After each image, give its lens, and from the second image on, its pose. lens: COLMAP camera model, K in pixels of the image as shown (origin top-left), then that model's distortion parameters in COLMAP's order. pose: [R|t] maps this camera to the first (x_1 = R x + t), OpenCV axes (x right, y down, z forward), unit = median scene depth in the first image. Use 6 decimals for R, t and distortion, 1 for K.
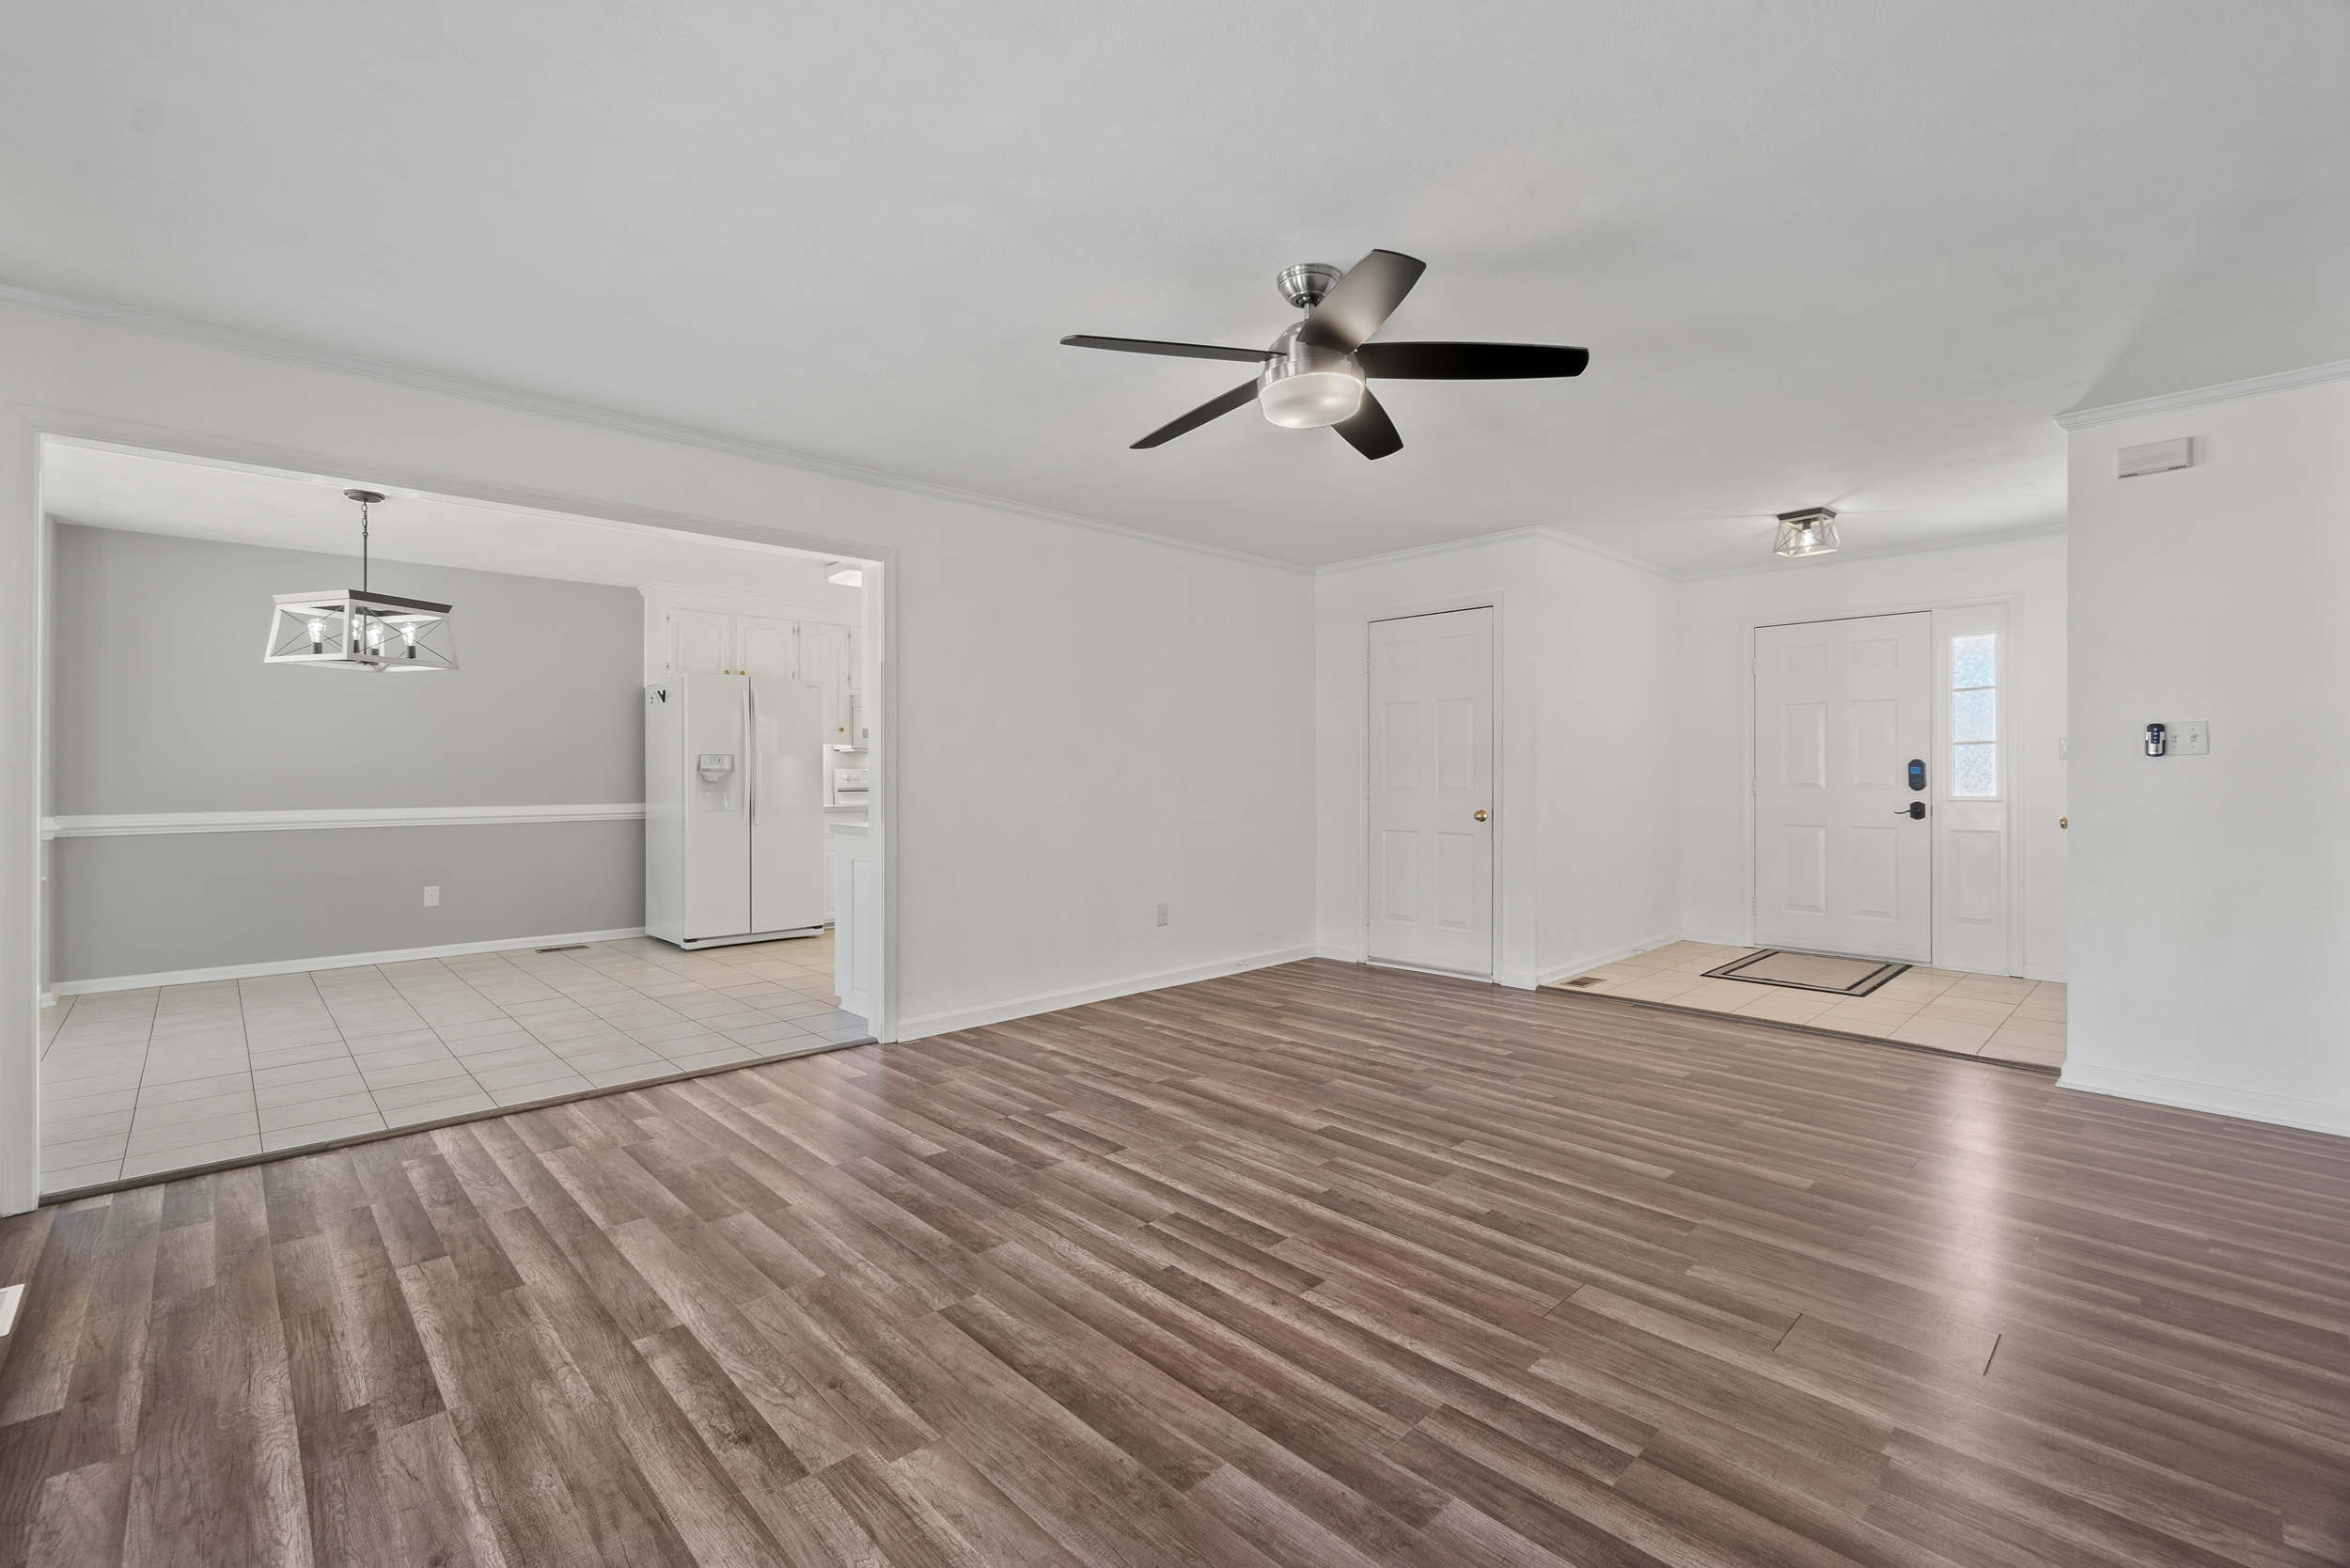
lens RADIAL K [[1026.6, 0, 1167.8], [0, 1026.6, 771.4], [0, 0, 1]] dist [0.001636, 0.000120]
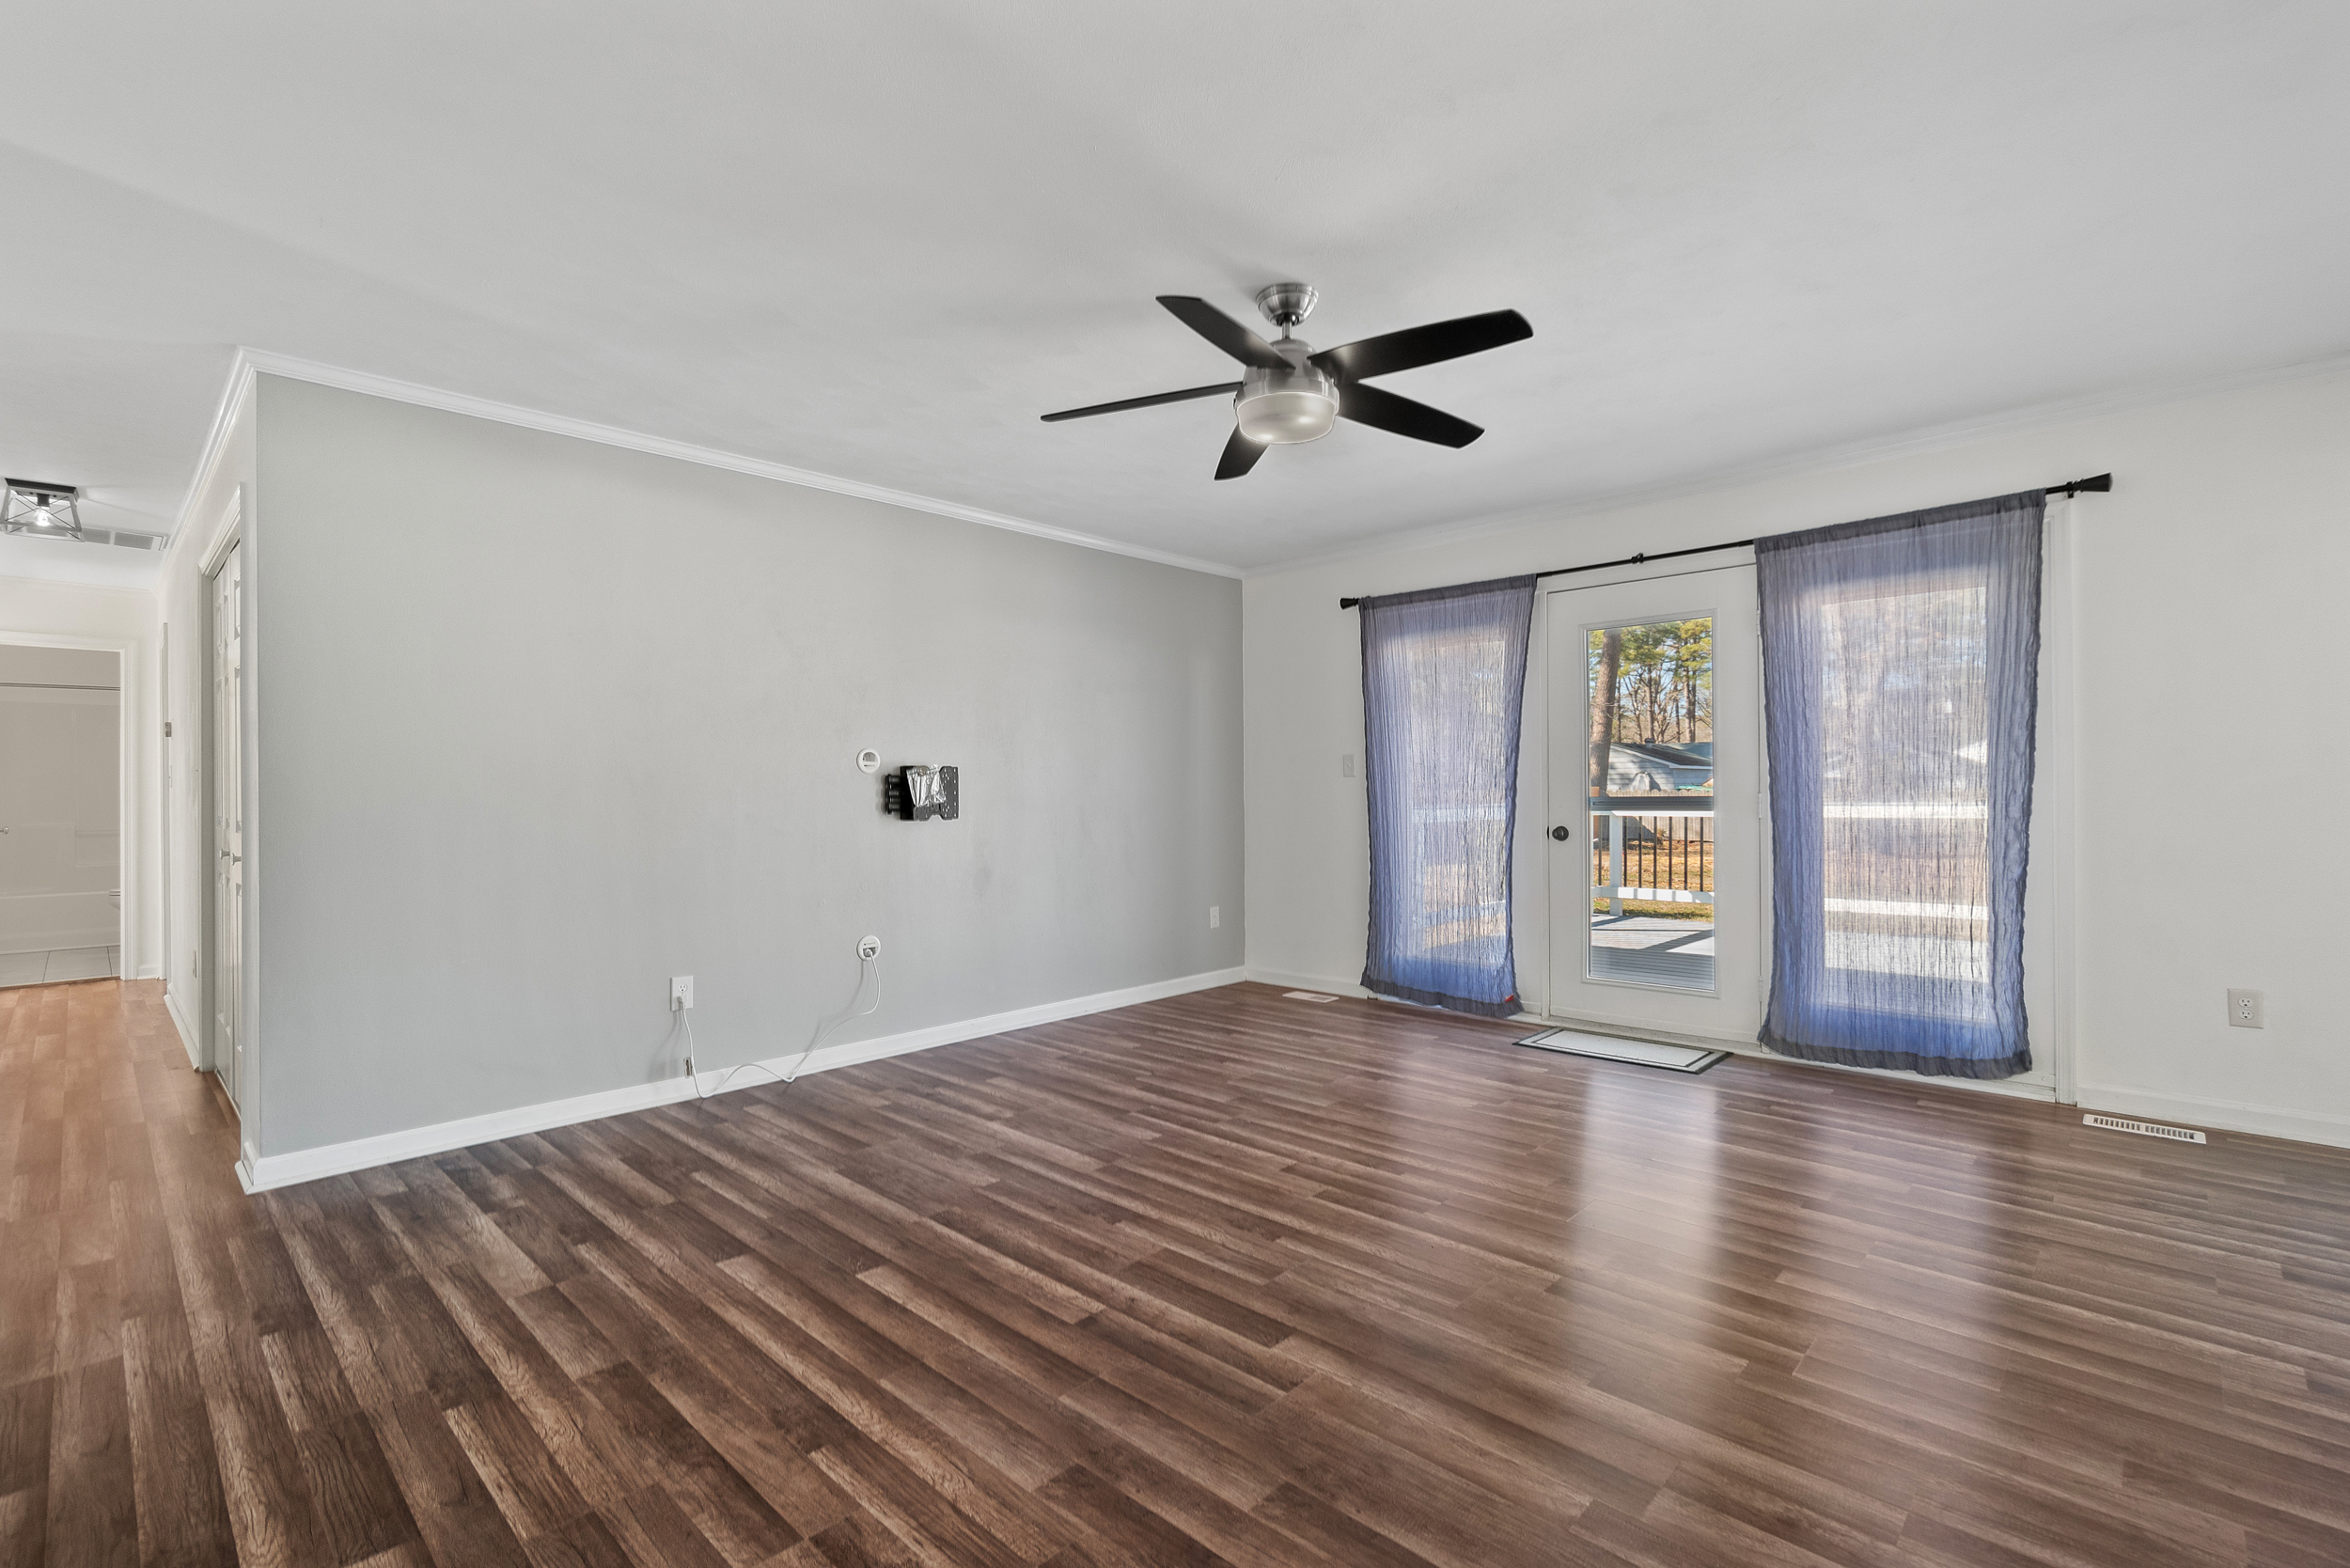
lens RADIAL K [[1026.6, 0, 1176.7], [0, 1026.6, 785.2], [0, 0, 1]] dist [0.001636, 0.000120]
pose [[-0.998629, 0.009938, -0.051395, 0.283063], [0.010306, 0.999923, -0.006914, 0.005754], [0.051322, -0.007434, -0.998654, 1.886916]]
